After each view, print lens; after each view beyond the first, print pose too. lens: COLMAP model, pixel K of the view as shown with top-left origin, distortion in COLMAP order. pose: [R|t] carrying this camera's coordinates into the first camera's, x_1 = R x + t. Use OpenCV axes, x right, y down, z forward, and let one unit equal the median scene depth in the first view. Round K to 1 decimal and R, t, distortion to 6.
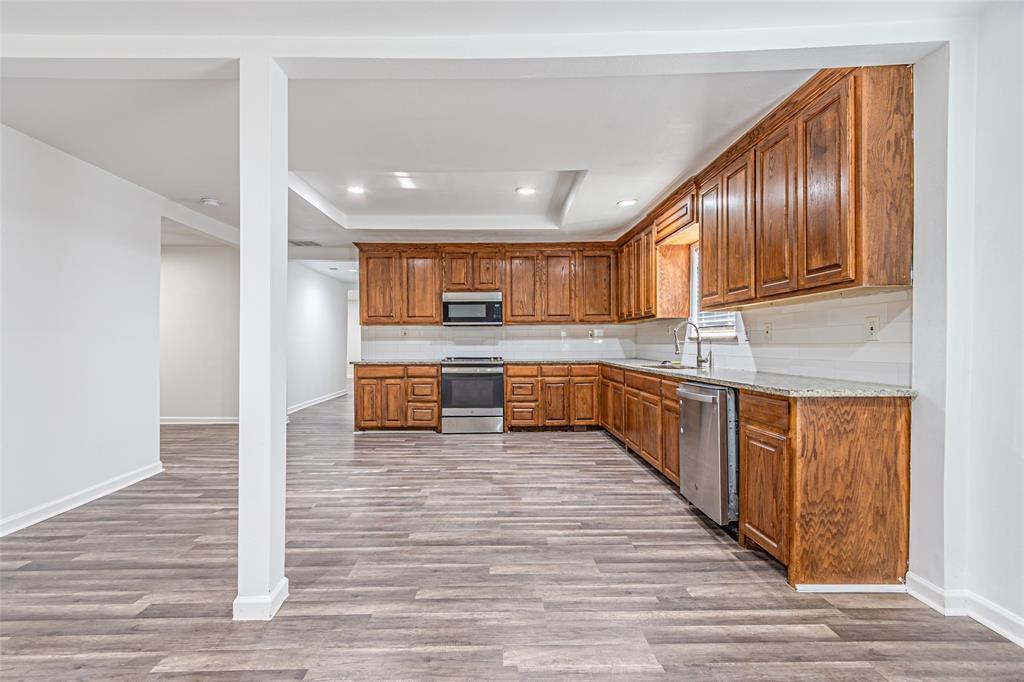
lens RADIAL K [[445.6, 0, 494.1], [0, 445.6, 342.0], [0, 0, 1]] dist [0.006959, -0.001625]
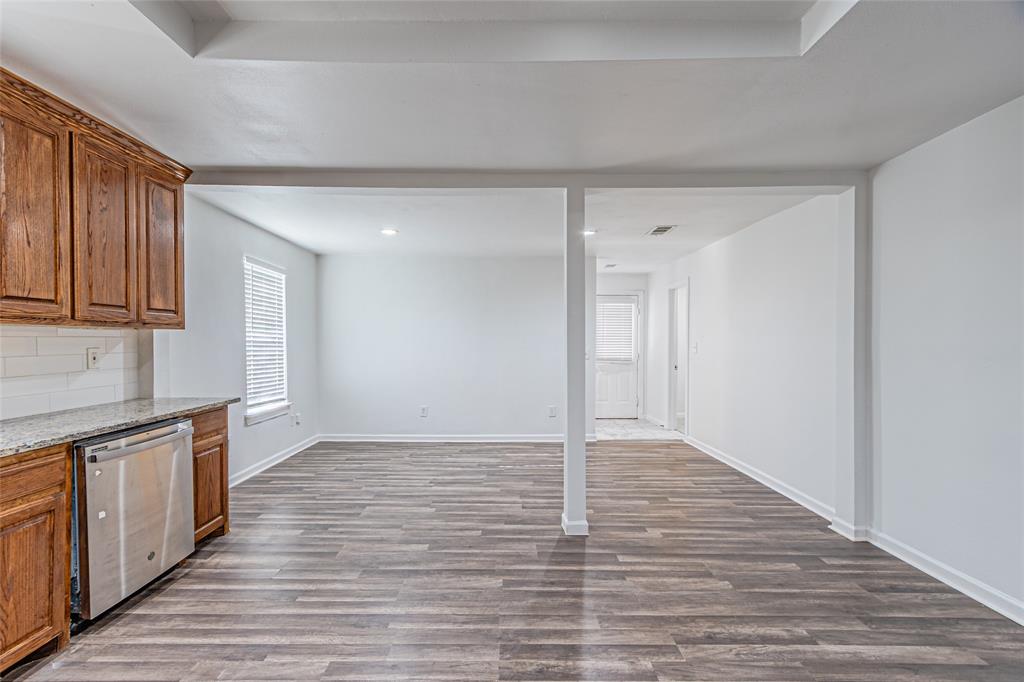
lens RADIAL K [[445.6, 0, 496.4], [0, 445.6, 346.9], [0, 0, 1]] dist [0.006959, -0.001625]
pose [[-0.999800, 0.001599, 0.019951, -0.199848], [0.001790, 0.999953, 0.009561, -0.062860], [-0.019935, 0.009595, -0.999755, 1.953337]]
